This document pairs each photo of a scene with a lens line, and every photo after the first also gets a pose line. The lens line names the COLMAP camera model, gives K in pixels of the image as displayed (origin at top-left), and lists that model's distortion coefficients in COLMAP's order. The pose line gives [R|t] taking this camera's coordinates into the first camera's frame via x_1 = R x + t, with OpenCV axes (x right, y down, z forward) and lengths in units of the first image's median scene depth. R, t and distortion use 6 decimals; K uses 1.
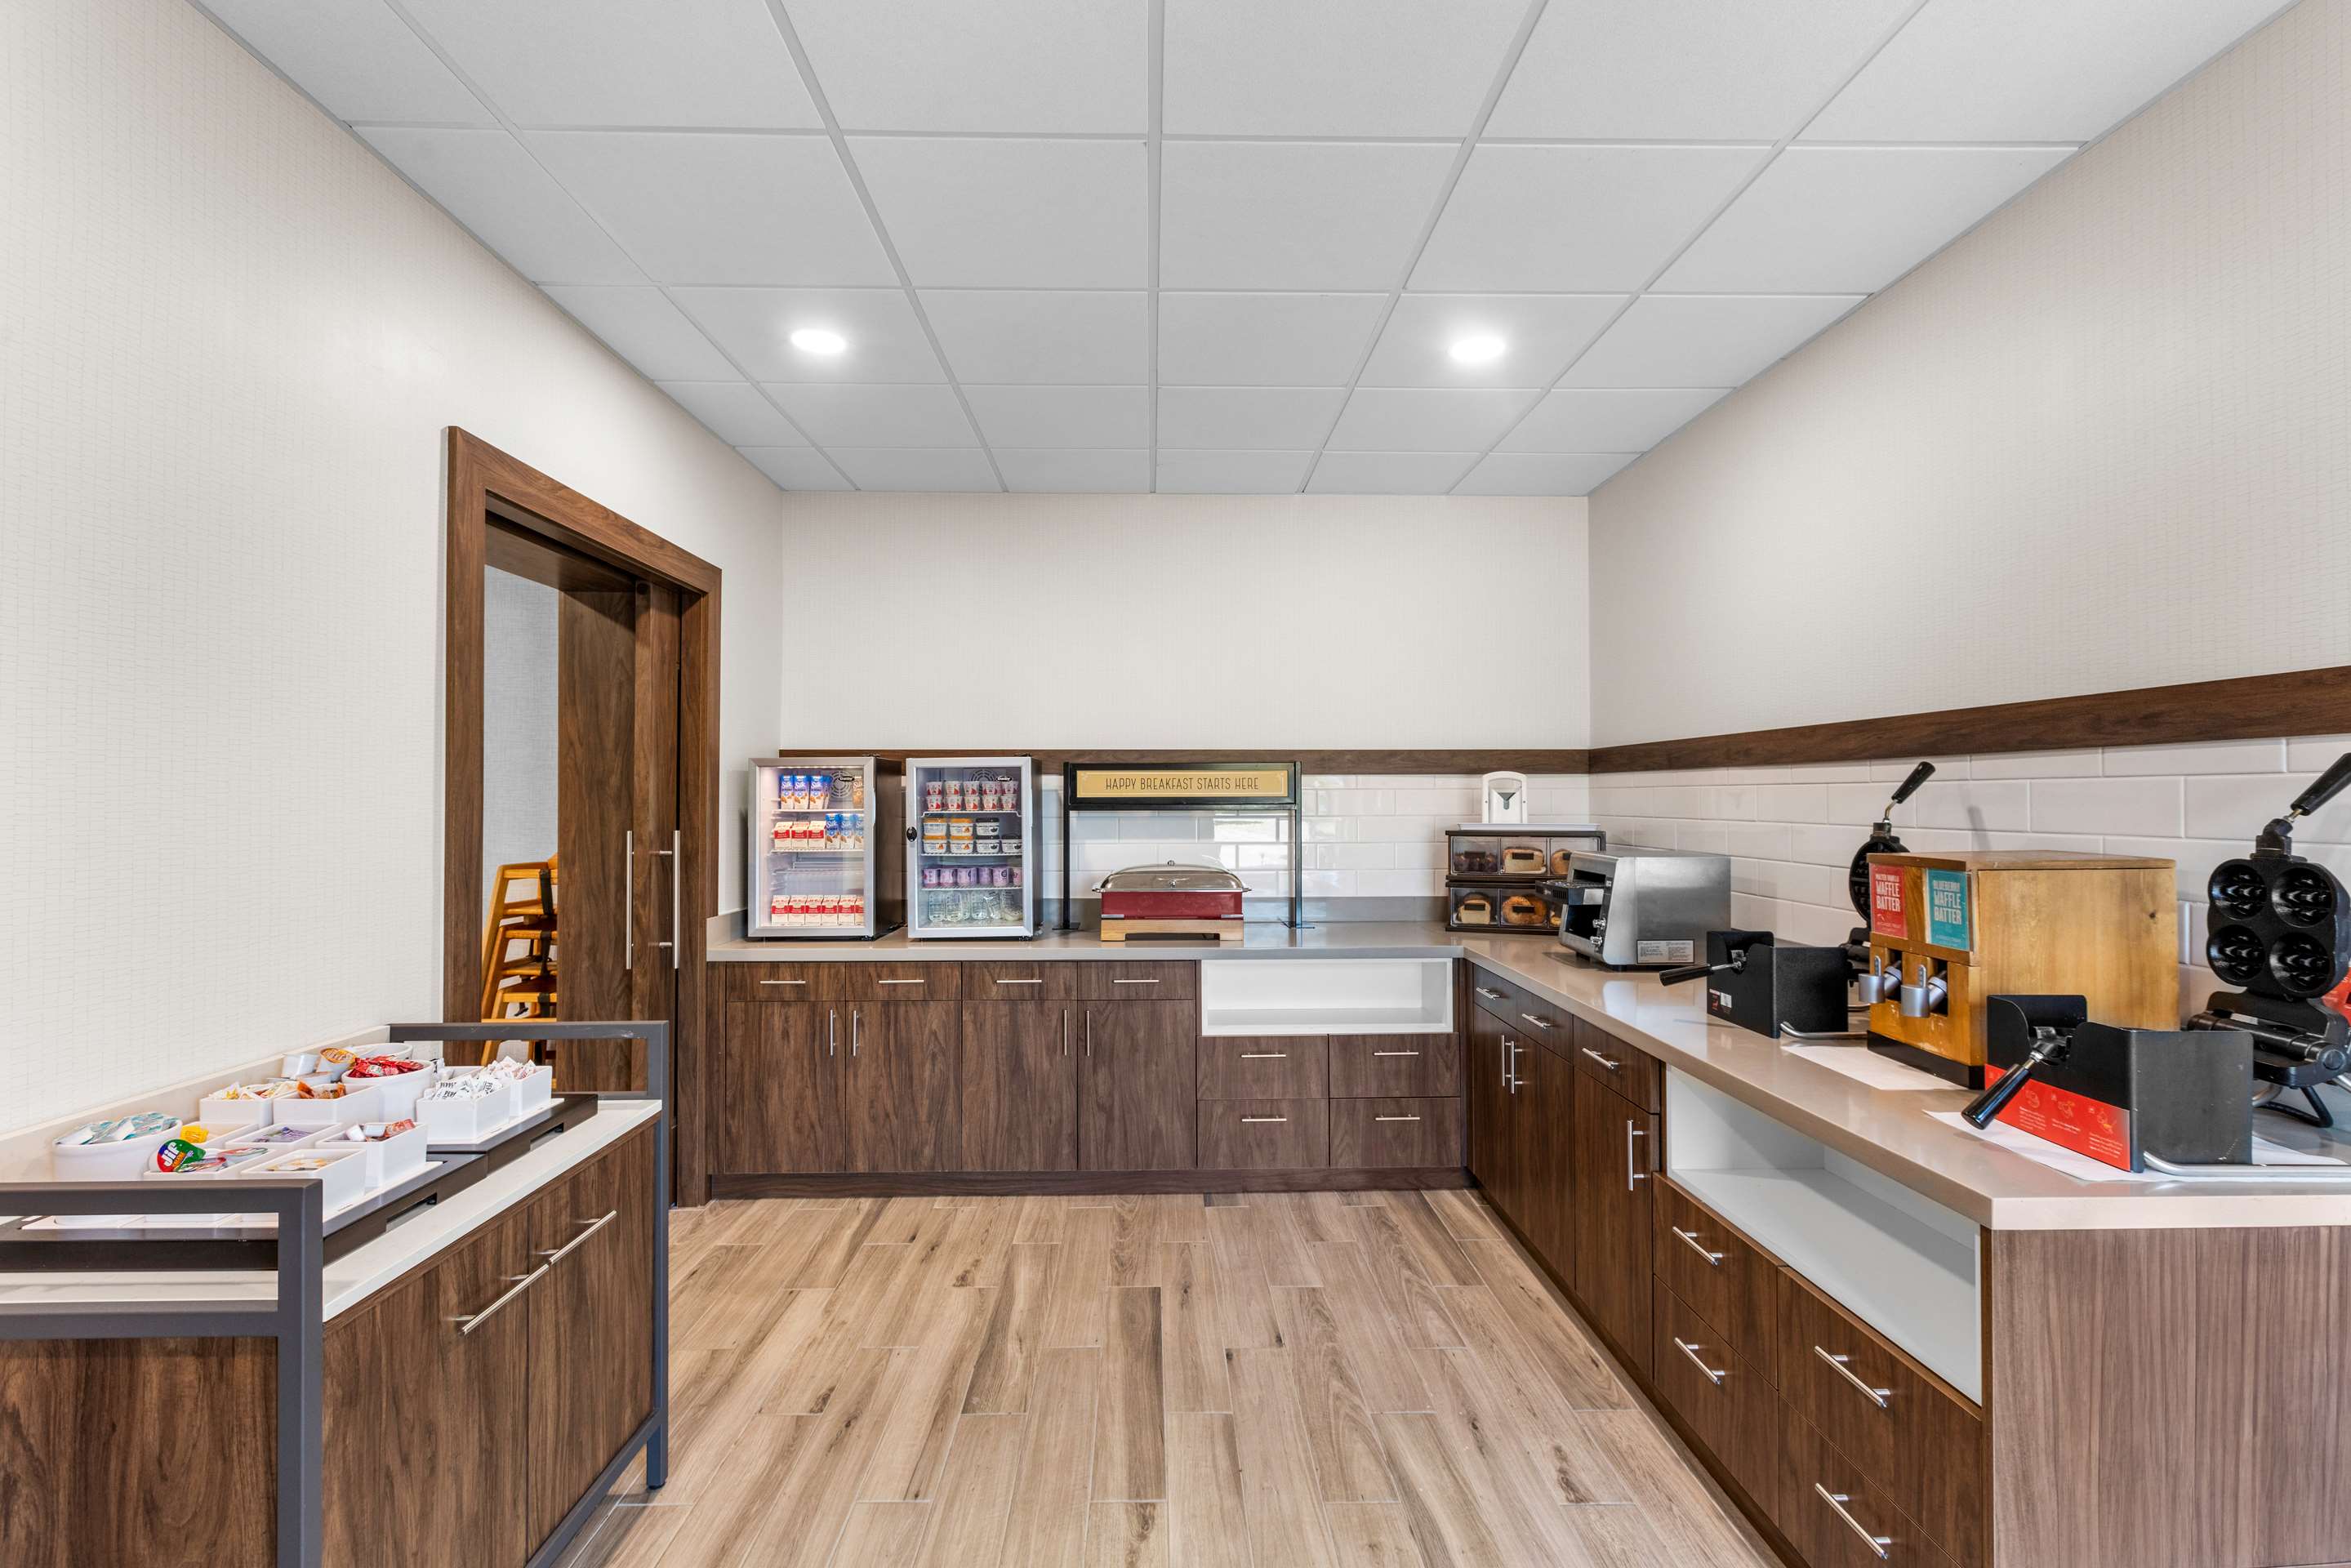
lens RADIAL K [[1070.1, 0, 1166.1], [0, 1070.1, 790.5], [0, 0, 1]] dist [0.002653, -0.001178]
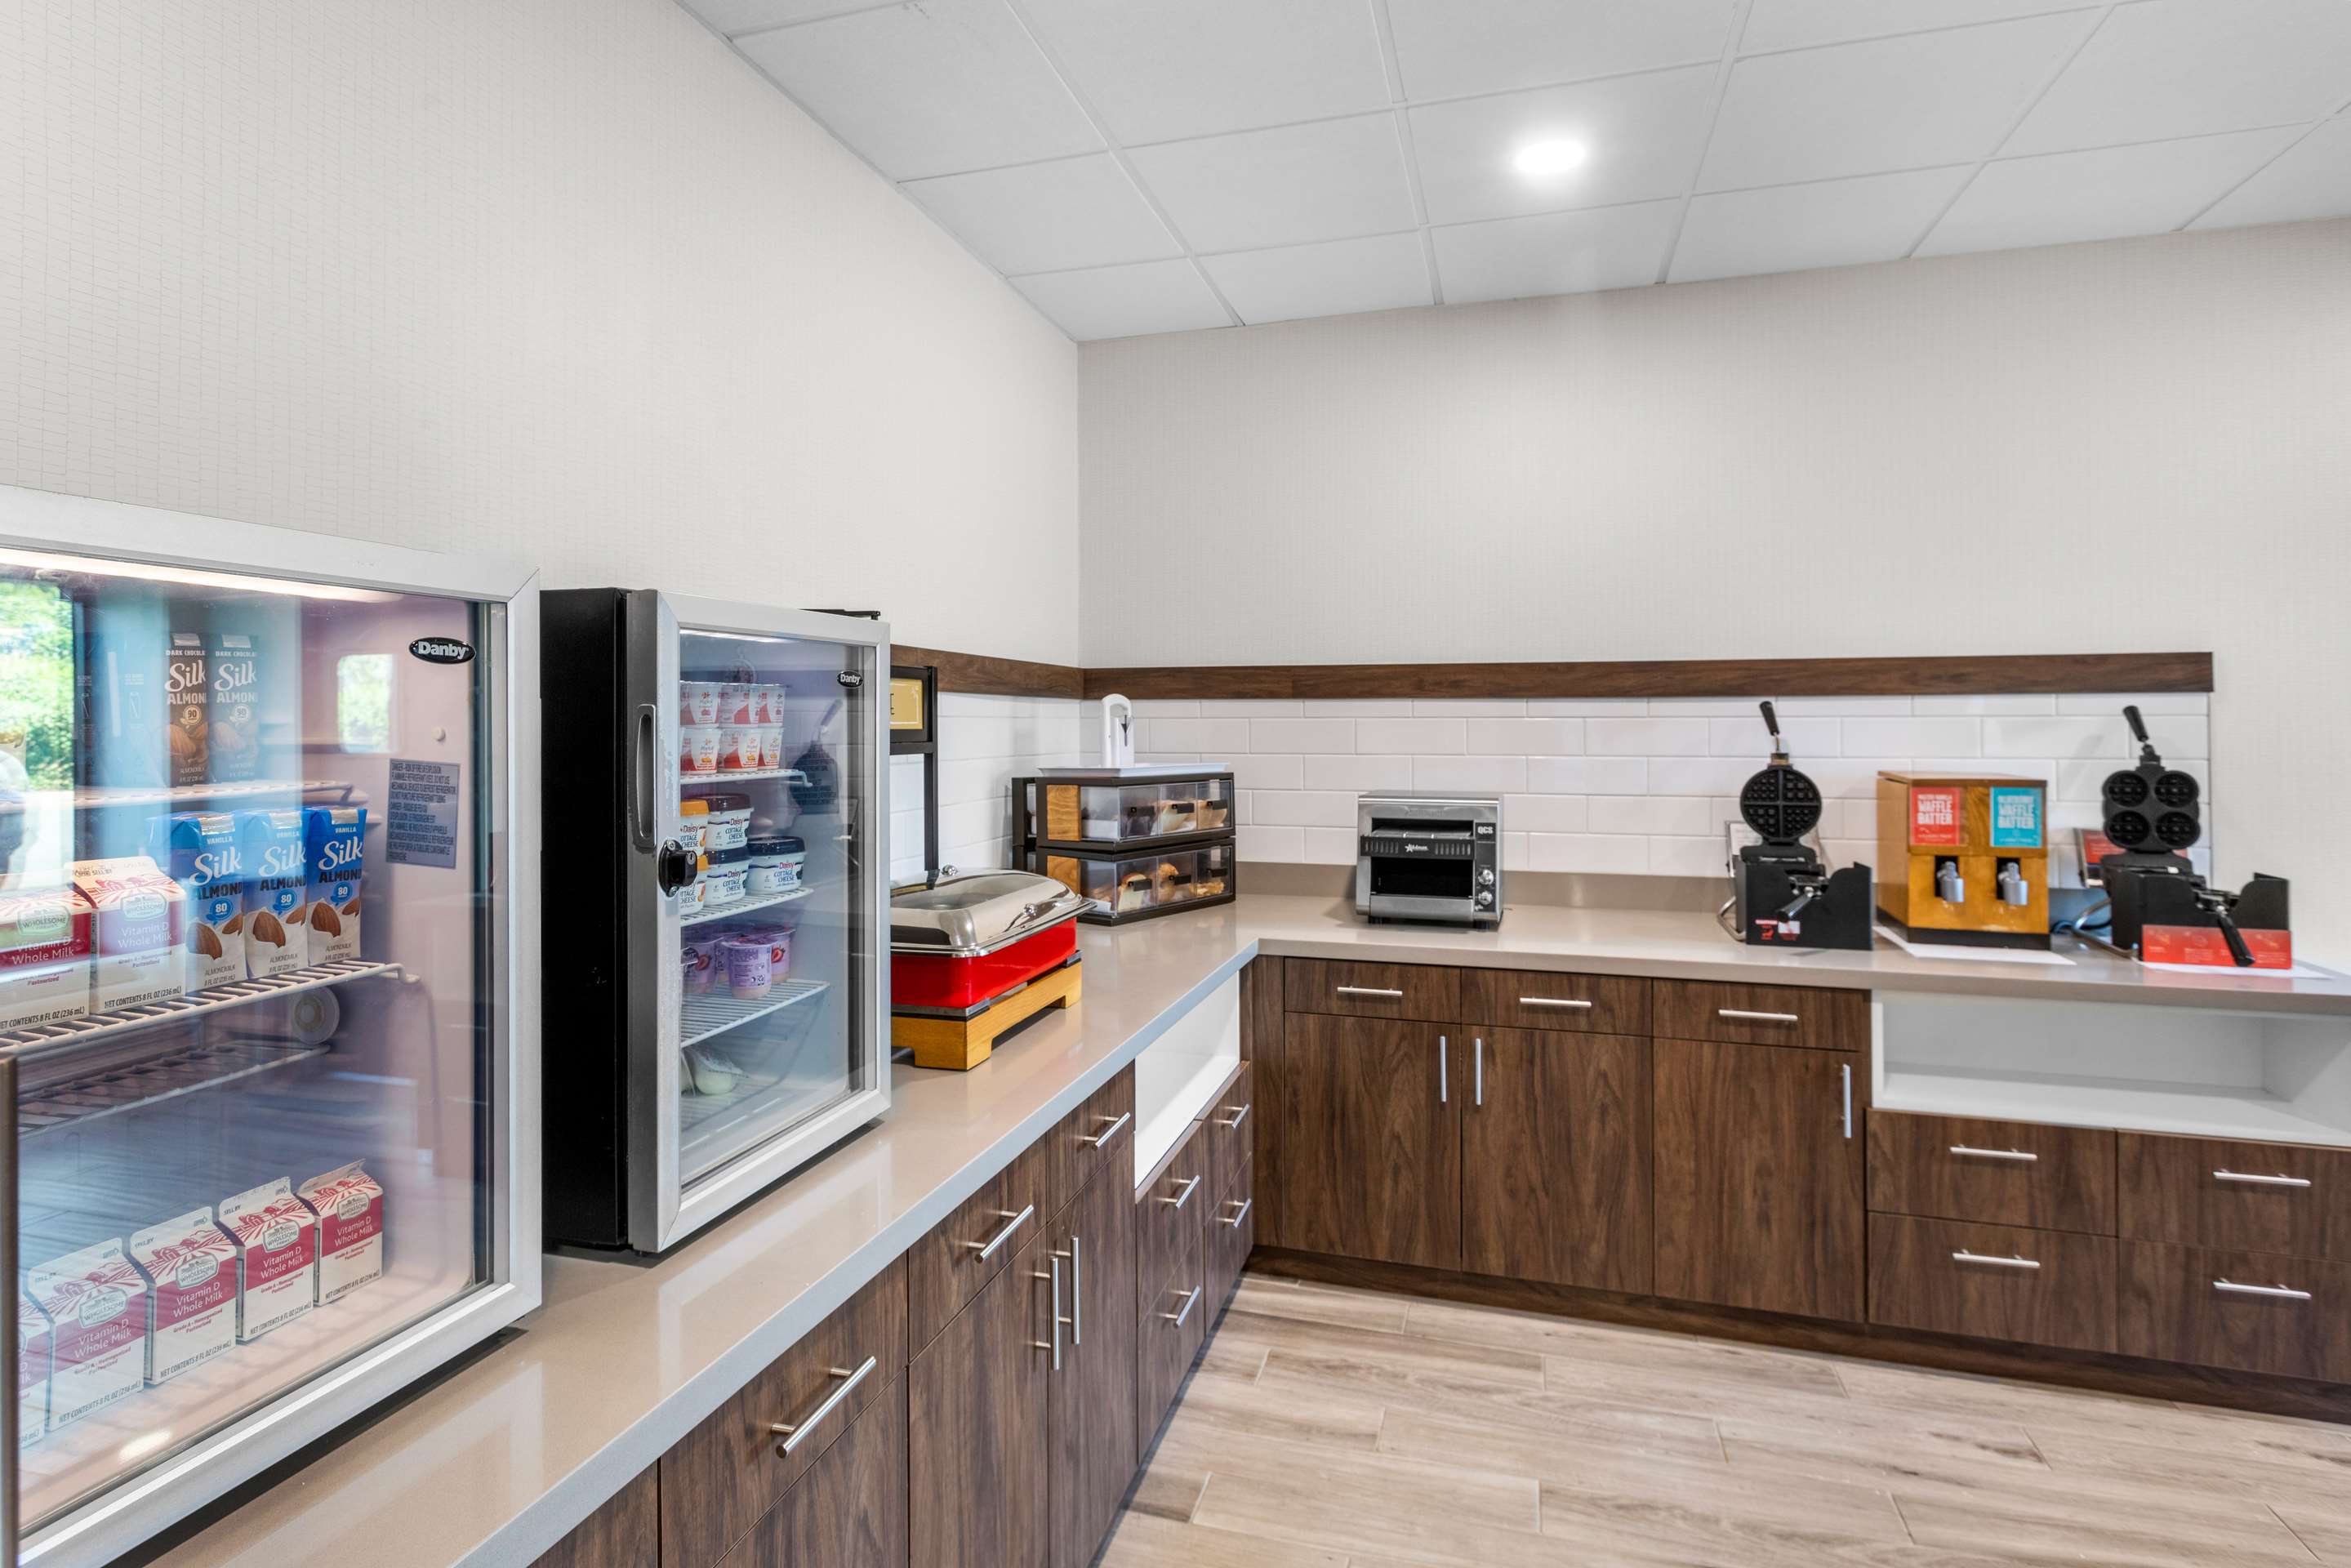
lens RADIAL K [[1205.0, 0, 1168.4], [0, 1205.0, 716.9], [0, 0, 1]] dist [-0.000712, -0.001834]
pose [[0.300537, 0.009823, 0.953719, -0.608814], [-0.006768, 0.999944, -0.008167, 0.004931], [-0.953746, -0.004000, 0.300587, 0.968008]]
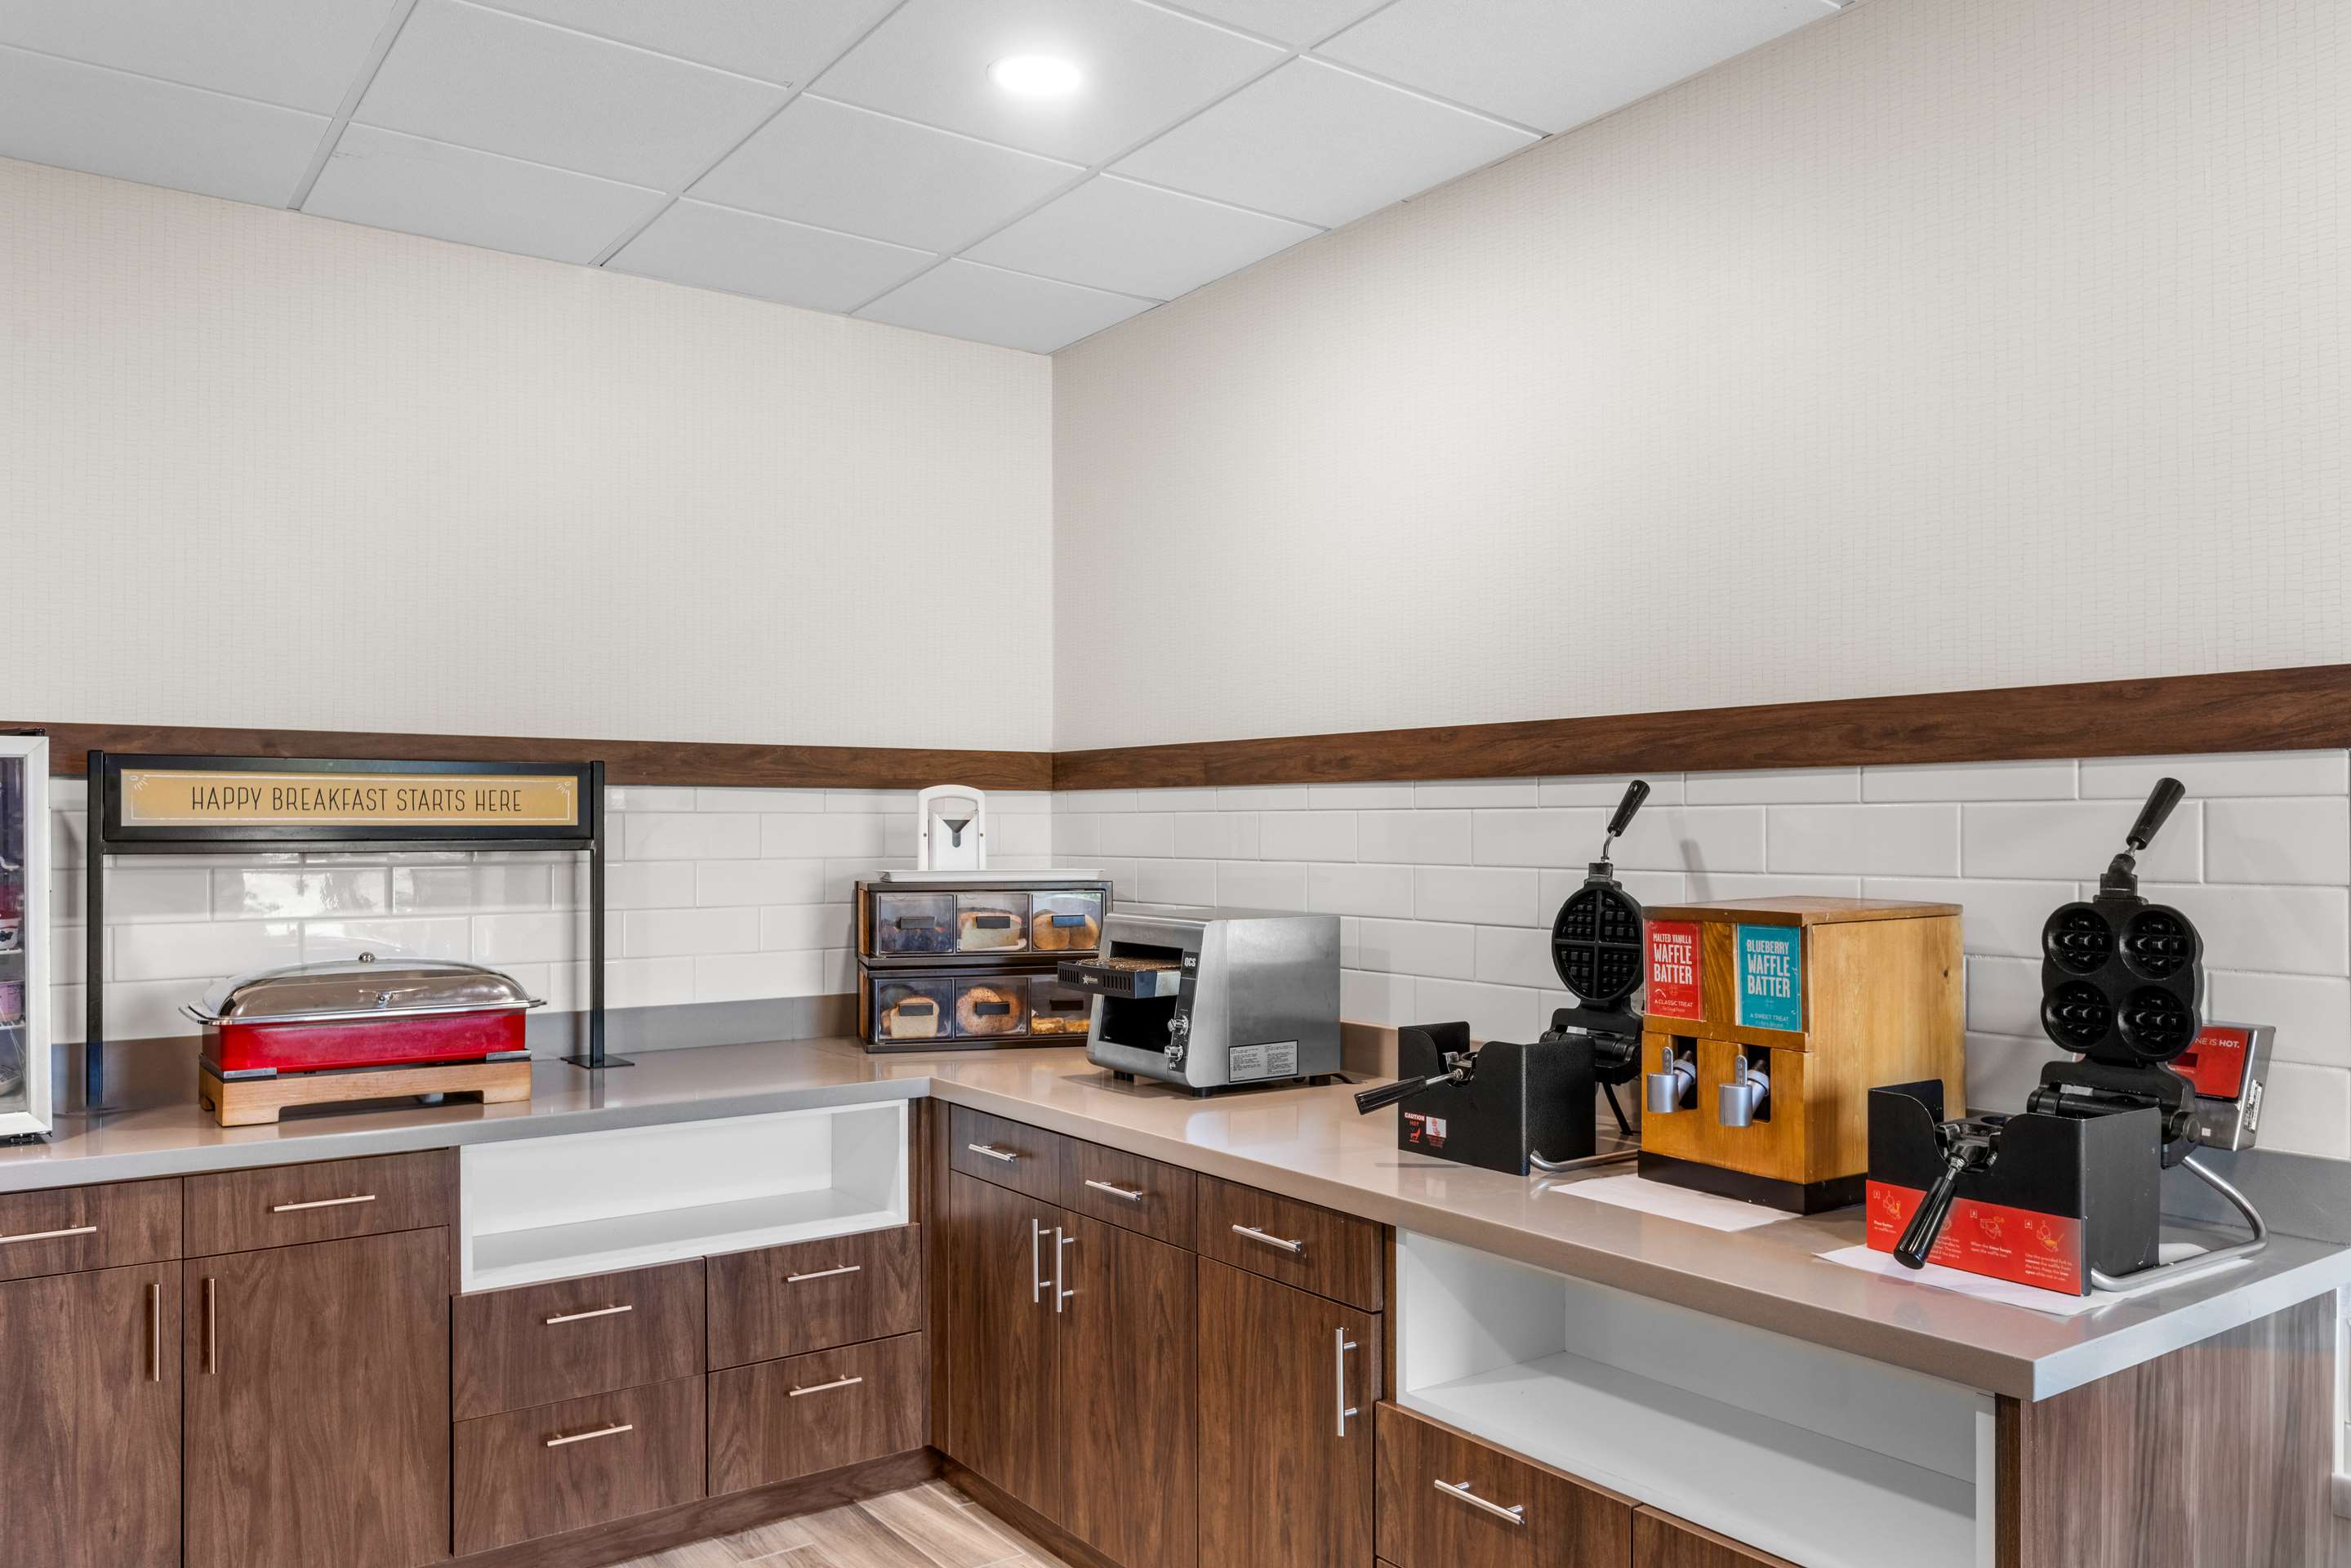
lens RADIAL K [[1728.1, 0, 1186.5], [0, 1728.1, 822.2], [0, 0, 1]] dist [0.000518, 0.001139]
pose [[0.820685, 0.002907, 0.571374, -0.183660], [-0.004866, 0.999986, 0.001901, 0.001223], [-0.571360, -0.004340, 0.820688, 0.153093]]
